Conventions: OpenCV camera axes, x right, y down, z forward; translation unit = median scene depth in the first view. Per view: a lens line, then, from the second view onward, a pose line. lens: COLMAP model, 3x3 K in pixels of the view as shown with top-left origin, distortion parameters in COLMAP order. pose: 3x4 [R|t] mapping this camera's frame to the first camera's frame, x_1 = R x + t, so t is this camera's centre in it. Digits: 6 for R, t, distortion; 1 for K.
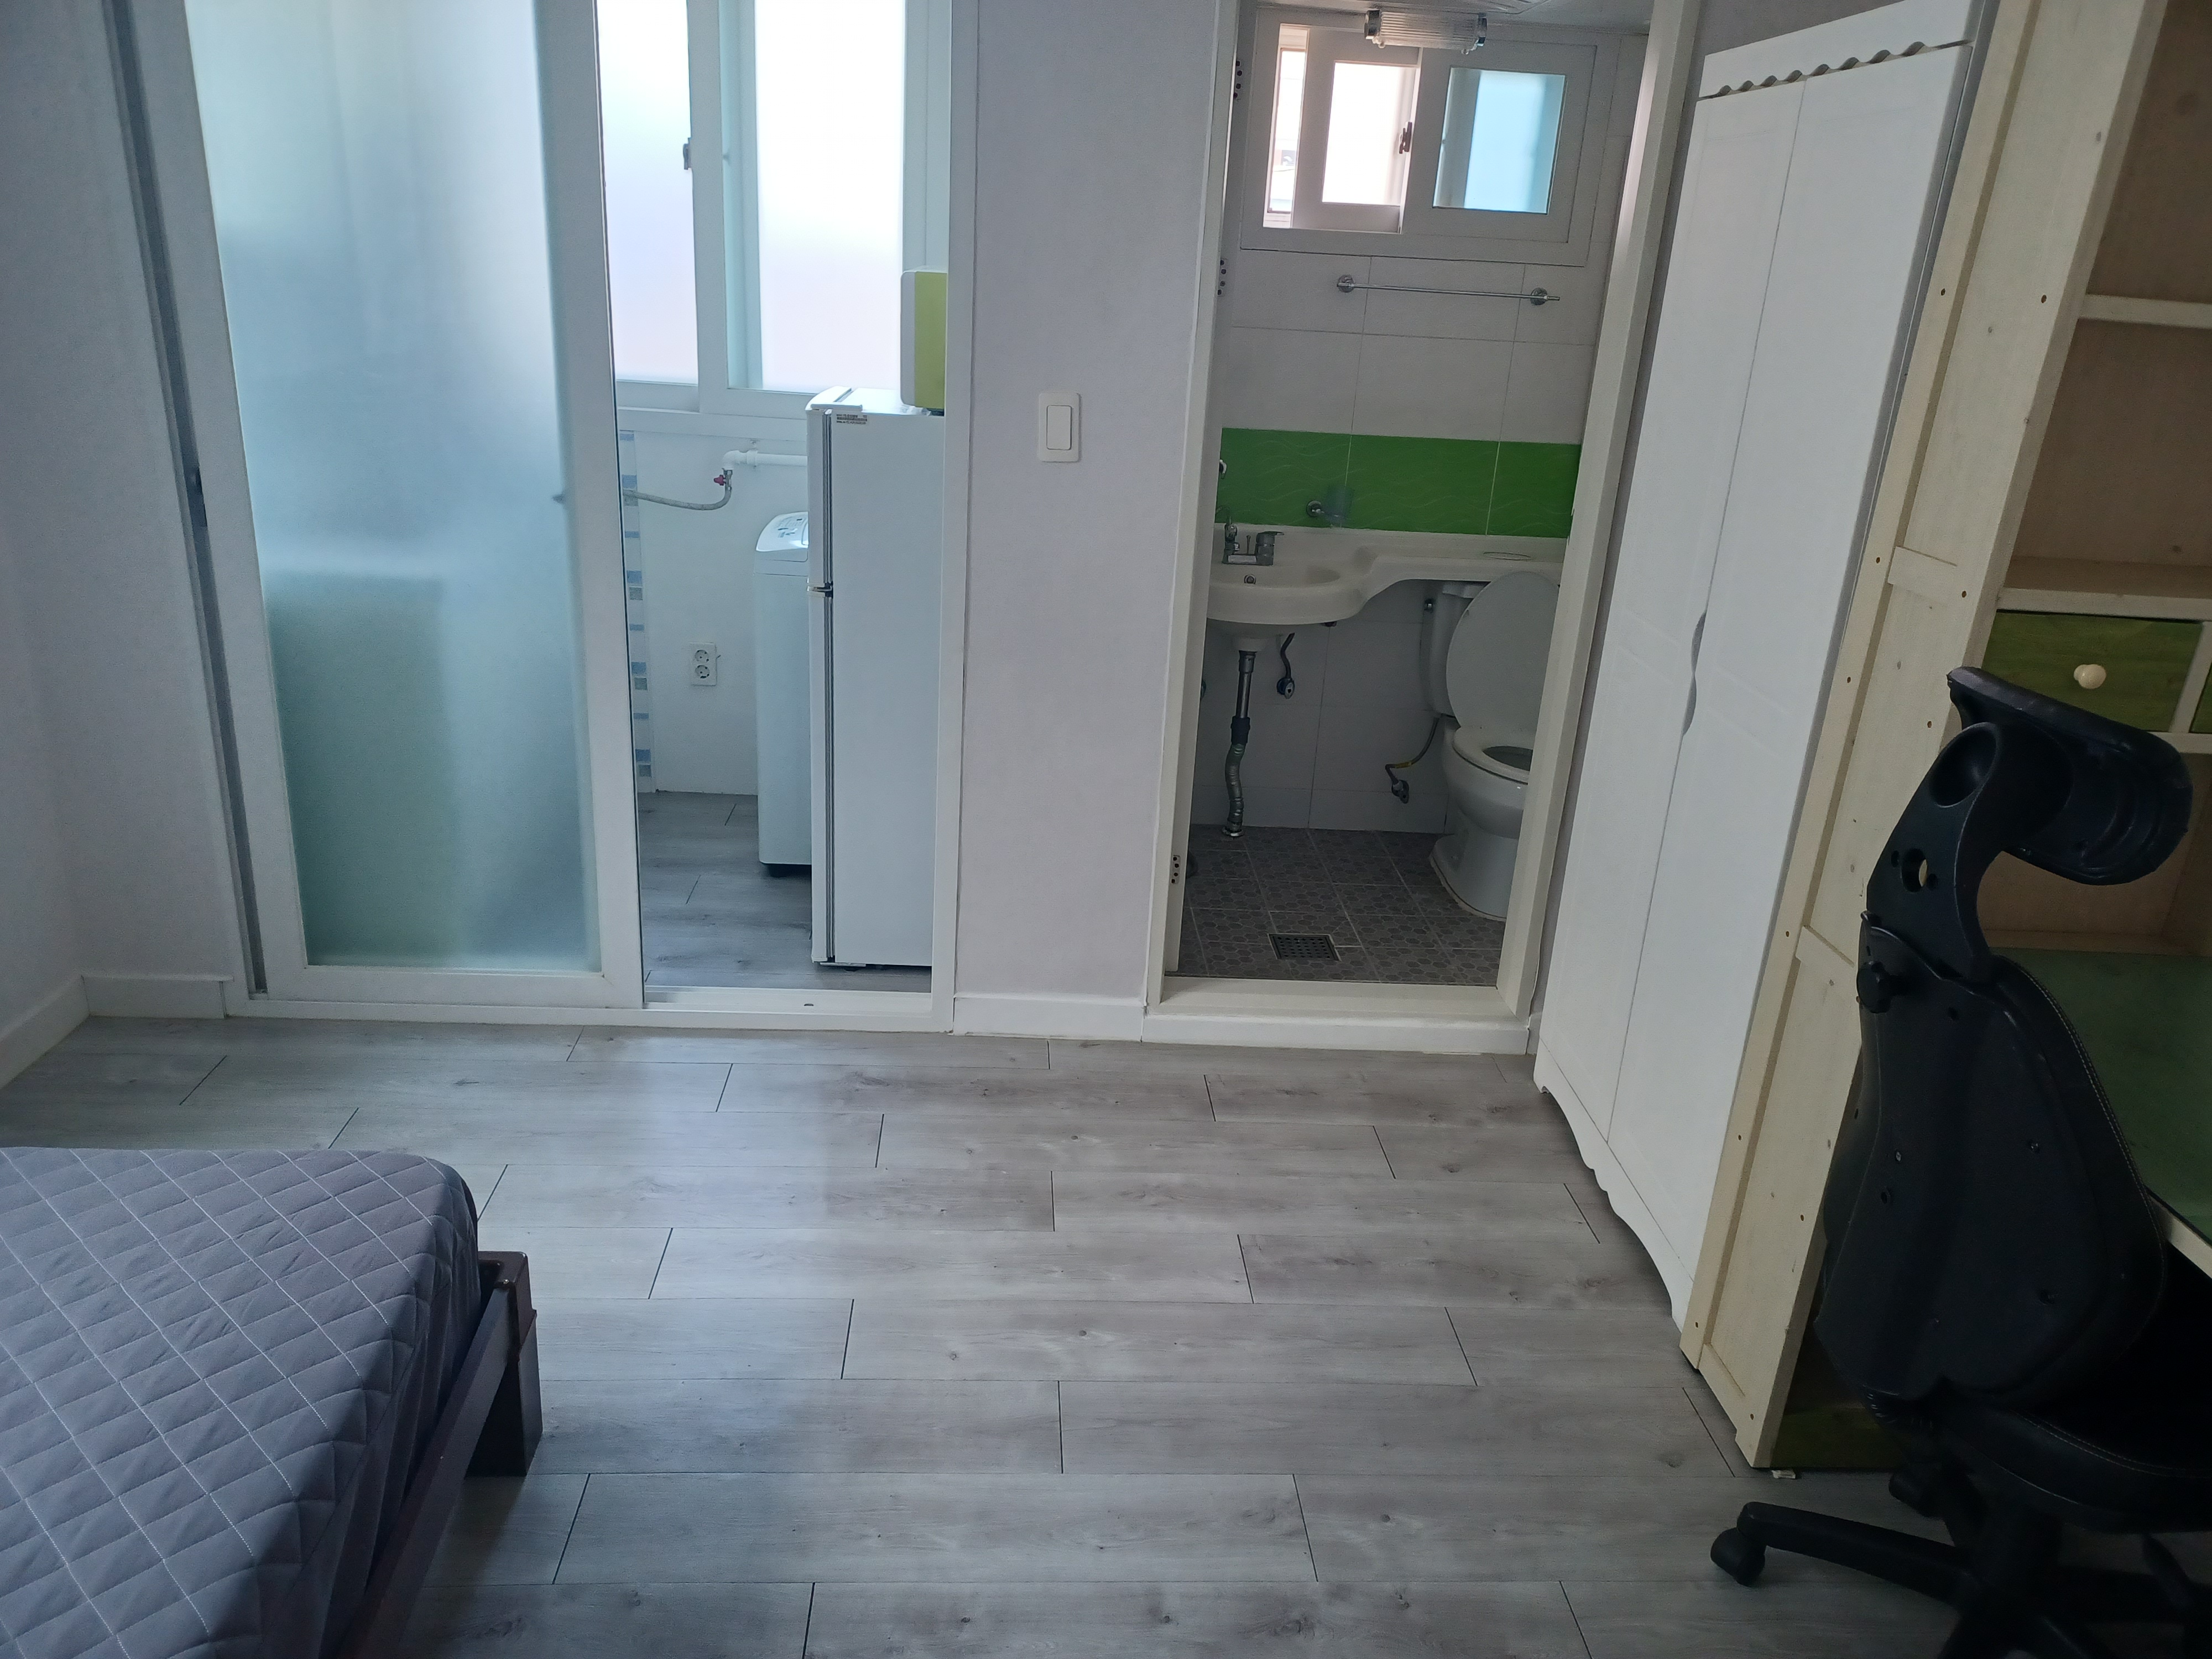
lens RADIAL K [[1585.2, 0, 1100.3], [0, 1585.2, 829.6], [0, 0, 1]] dist [0.066721, -0.044792]
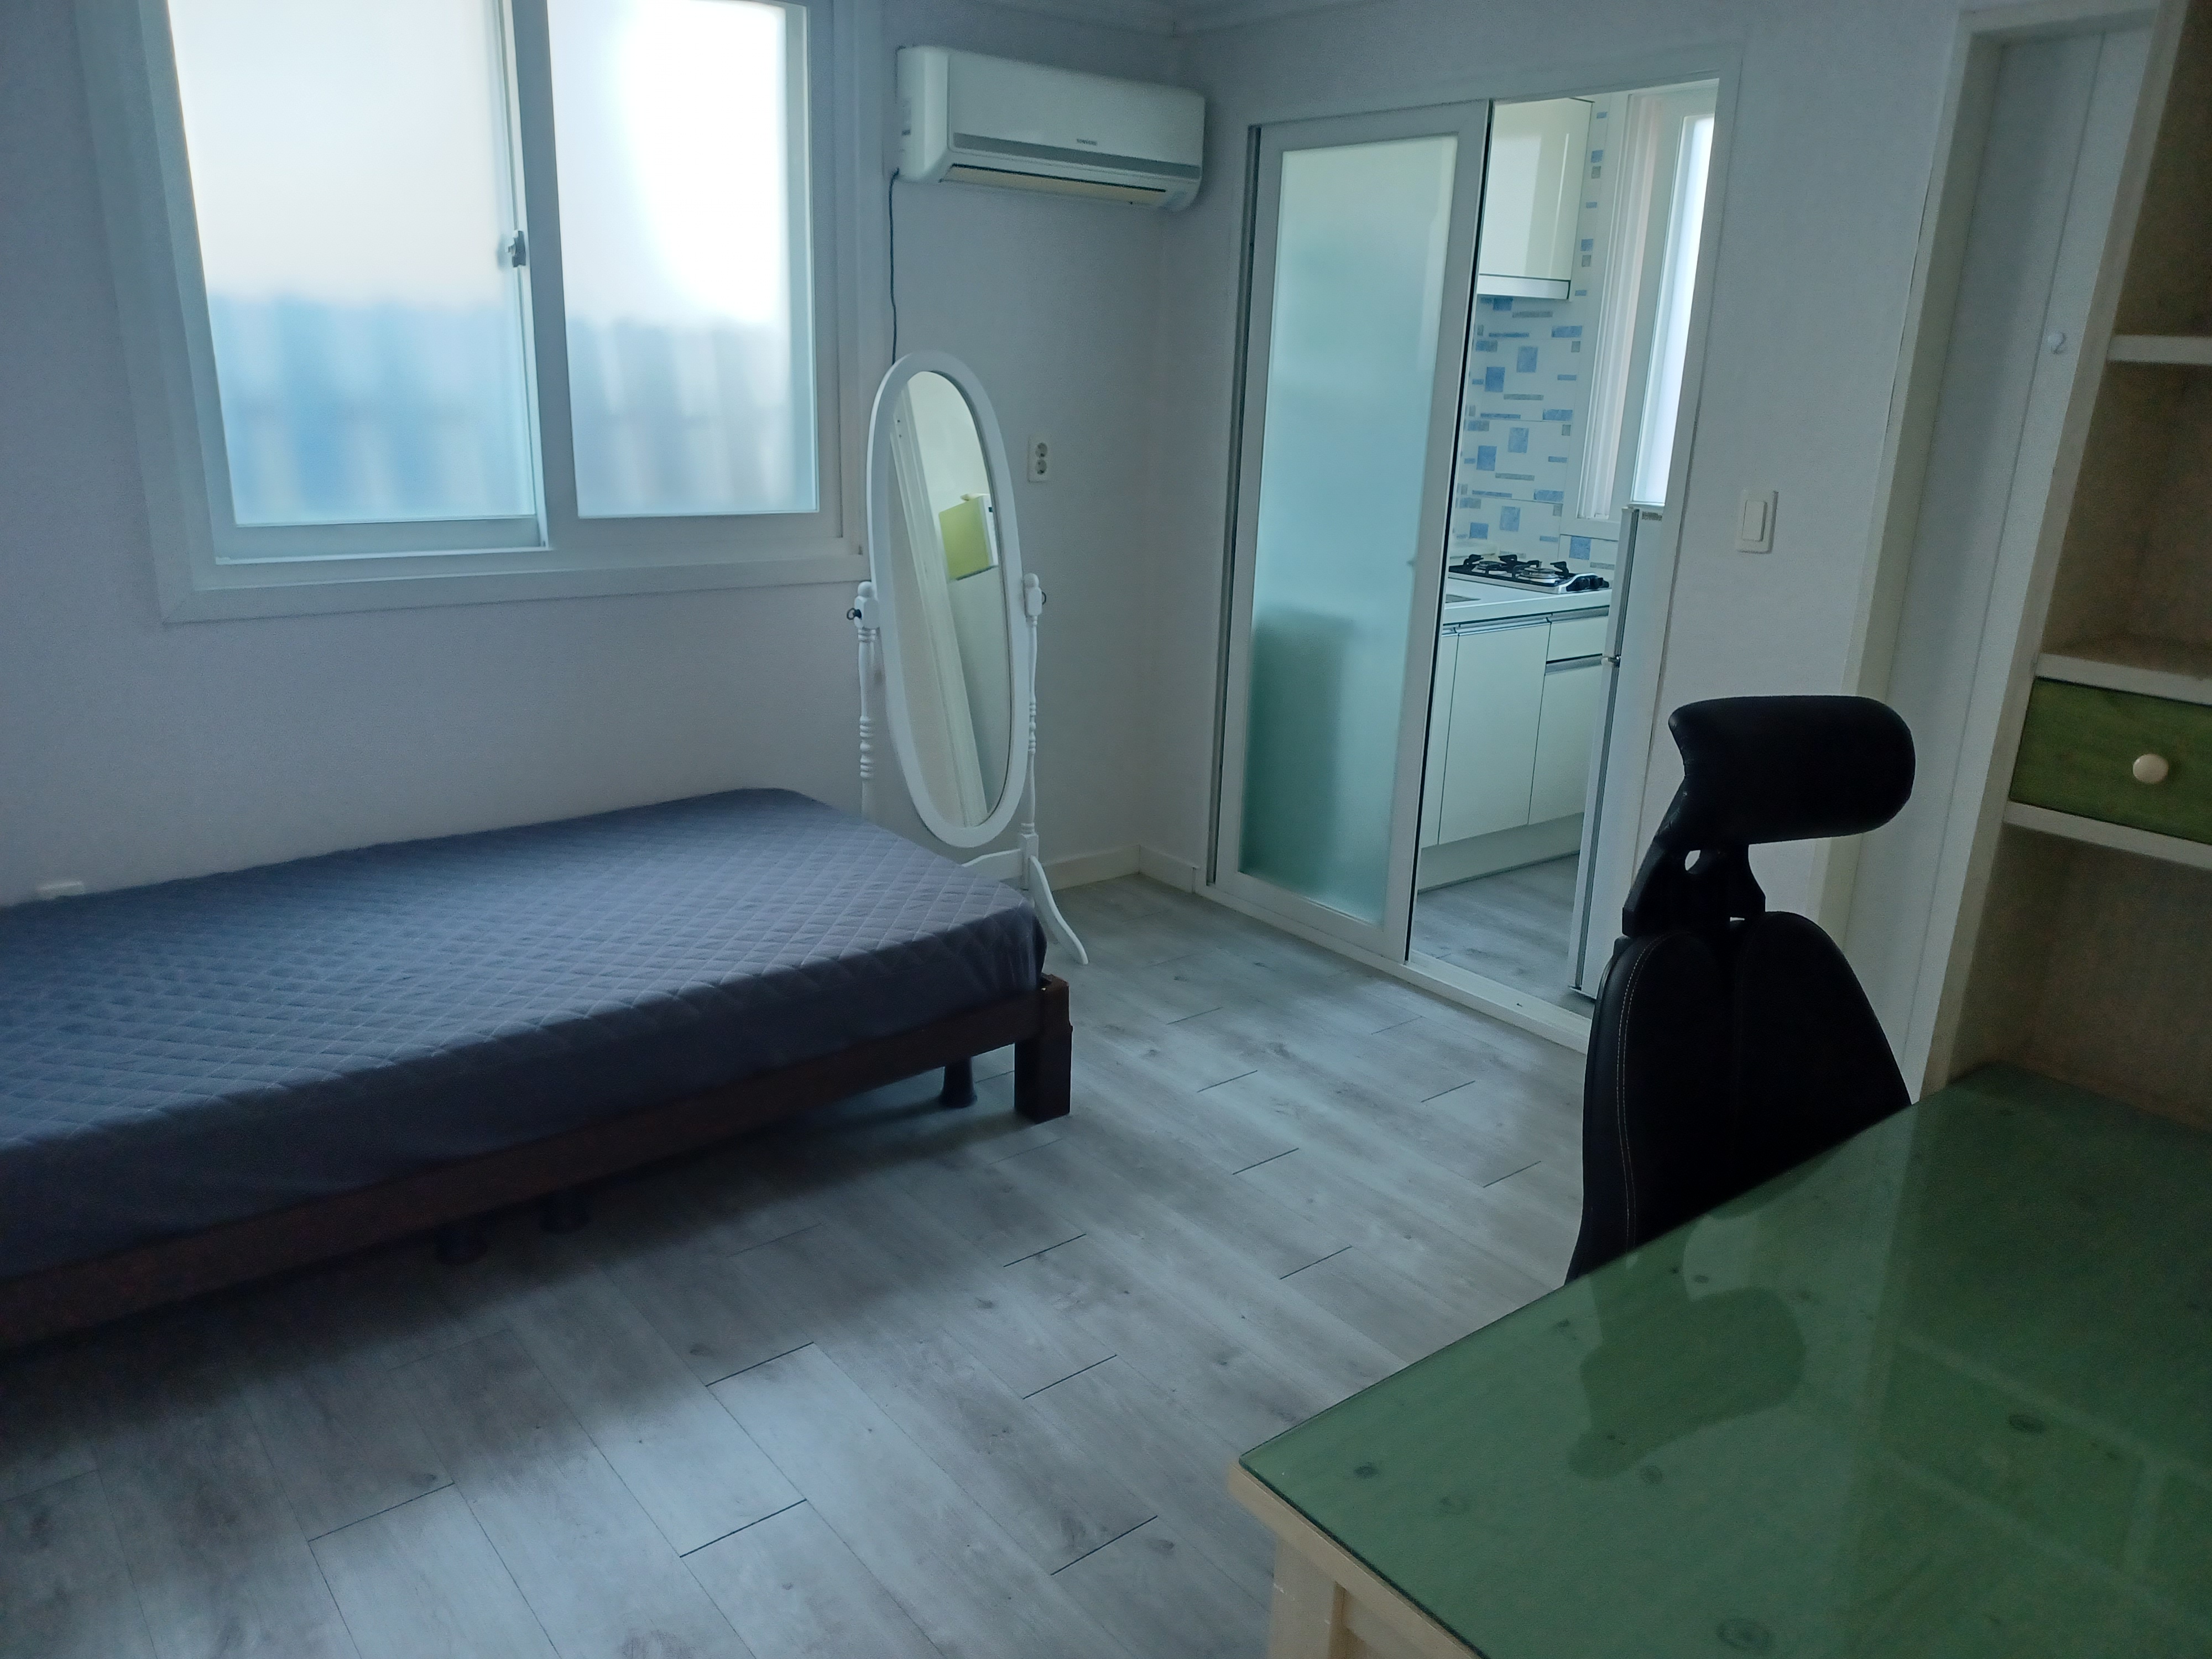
lens RADIAL K [[1585.2, 0, 1115.7], [0, 1585.2, 827.8], [0, 0, 1]] dist [0.066721, -0.044792]
pose [[0.574868, 0.188882, -0.796147, 0.616483], [-0.279134, 0.959895, 0.026178, 0.042079], [0.769162, 0.207183, 0.604537, 0.037775]]
